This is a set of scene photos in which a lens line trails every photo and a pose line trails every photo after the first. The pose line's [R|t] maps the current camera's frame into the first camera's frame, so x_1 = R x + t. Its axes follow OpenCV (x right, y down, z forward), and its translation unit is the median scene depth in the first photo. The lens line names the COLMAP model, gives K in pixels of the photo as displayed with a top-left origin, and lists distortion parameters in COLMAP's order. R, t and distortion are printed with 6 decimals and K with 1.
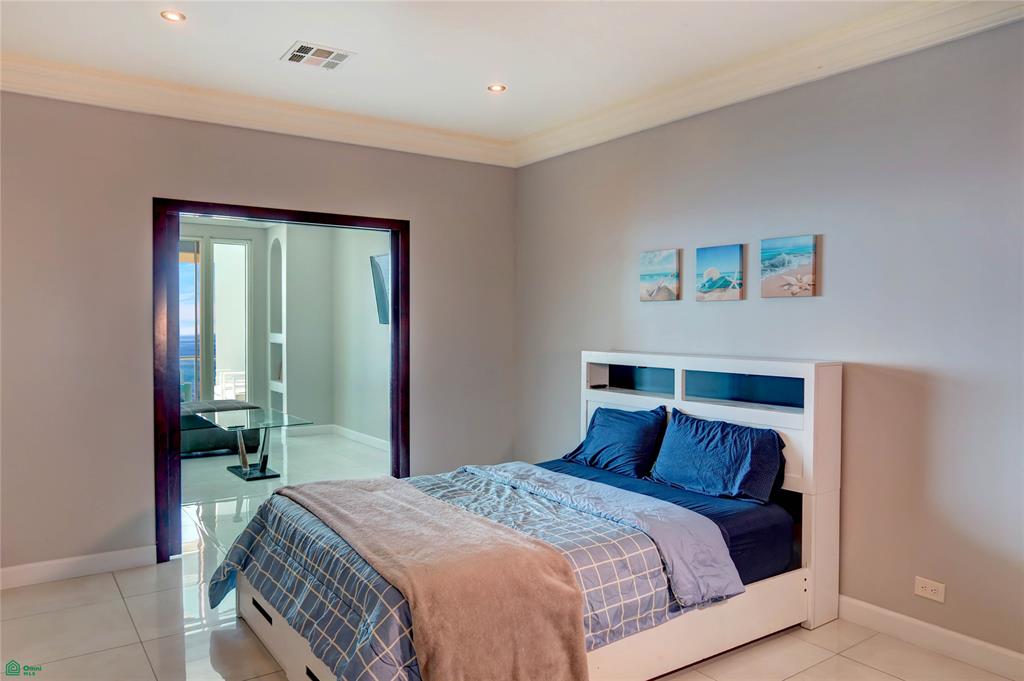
lens RADIAL K [[728.7, 0, 512.0], [0, 728.7, 338.7], [0, 0, 1]] dist [-0.000158, 0.000109]
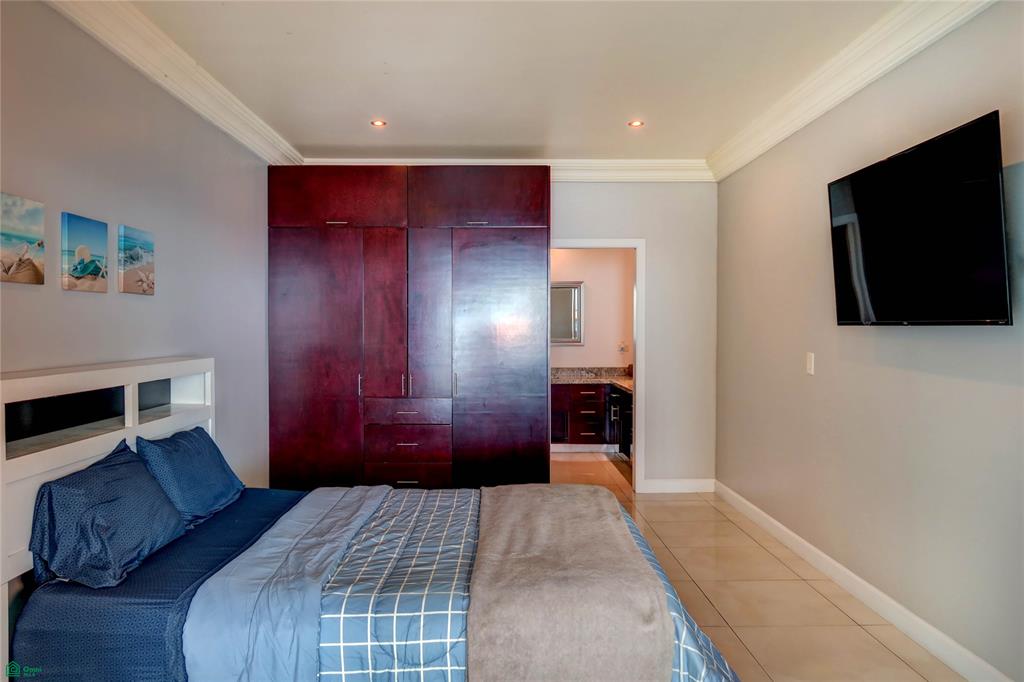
lens RADIAL K [[728.7, 0, 512.4], [0, 728.7, 337.6], [0, 0, 1]] dist [-0.000158, 0.000109]
pose [[-0.833290, -0.011713, 0.552713, -0.490632], [0.009981, 0.999294, 0.036225, -0.027532], [-0.552747, 0.035703, -0.832584, 1.383365]]
